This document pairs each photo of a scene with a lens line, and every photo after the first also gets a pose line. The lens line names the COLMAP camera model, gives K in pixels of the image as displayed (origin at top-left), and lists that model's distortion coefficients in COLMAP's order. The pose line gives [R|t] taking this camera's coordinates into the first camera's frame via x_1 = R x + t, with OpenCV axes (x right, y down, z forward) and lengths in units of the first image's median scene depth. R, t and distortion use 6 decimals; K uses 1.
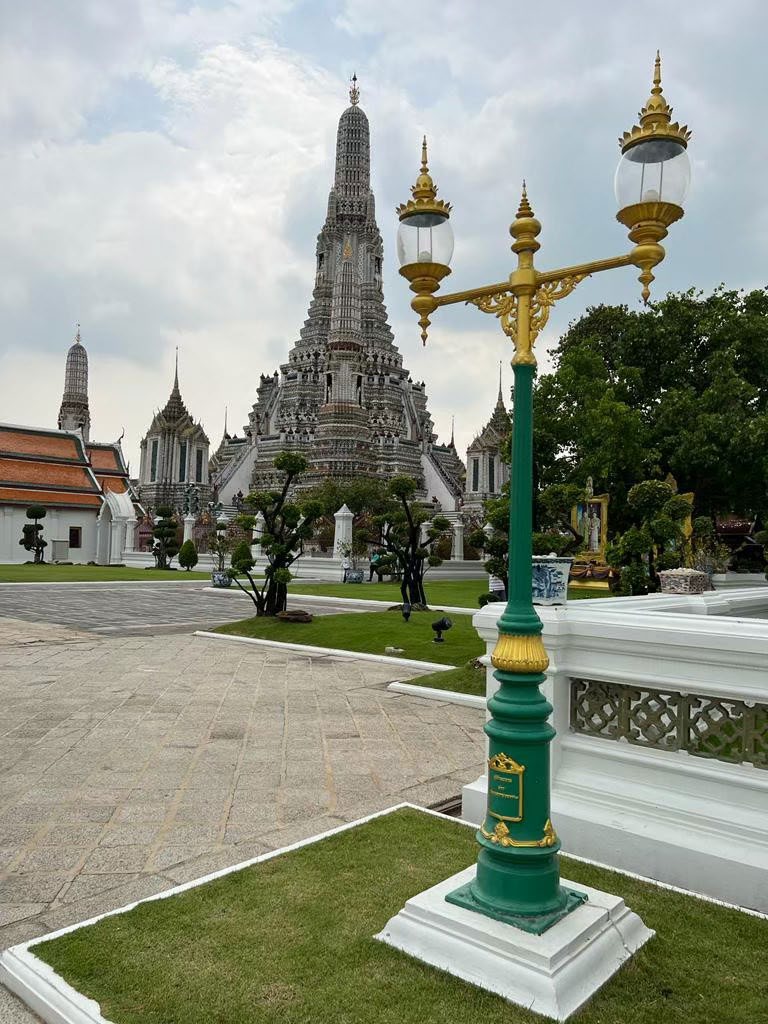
lens RADIAL K [[767.3, 0, 382.2], [0, 767.3, 522.1], [0, 0, 1]] dist [0.049805, -0.083232]
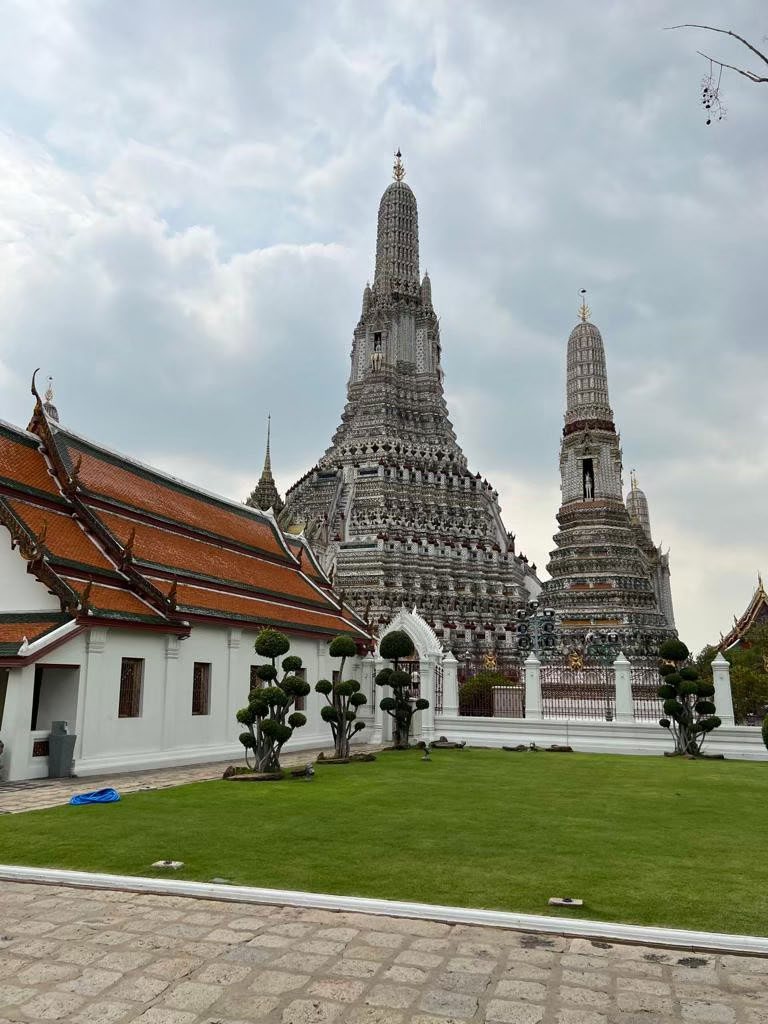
lens RADIAL K [[767.3, 0, 375.3], [0, 767.3, 519.6], [0, 0, 1]] dist [0.049805, -0.083232]
pose [[0.945874, 0.063166, 0.318327, -0.377310], [-0.008381, 0.985302, -0.170613, -0.005705], [-0.324425, 0.158711, 0.932502, 0.285926]]
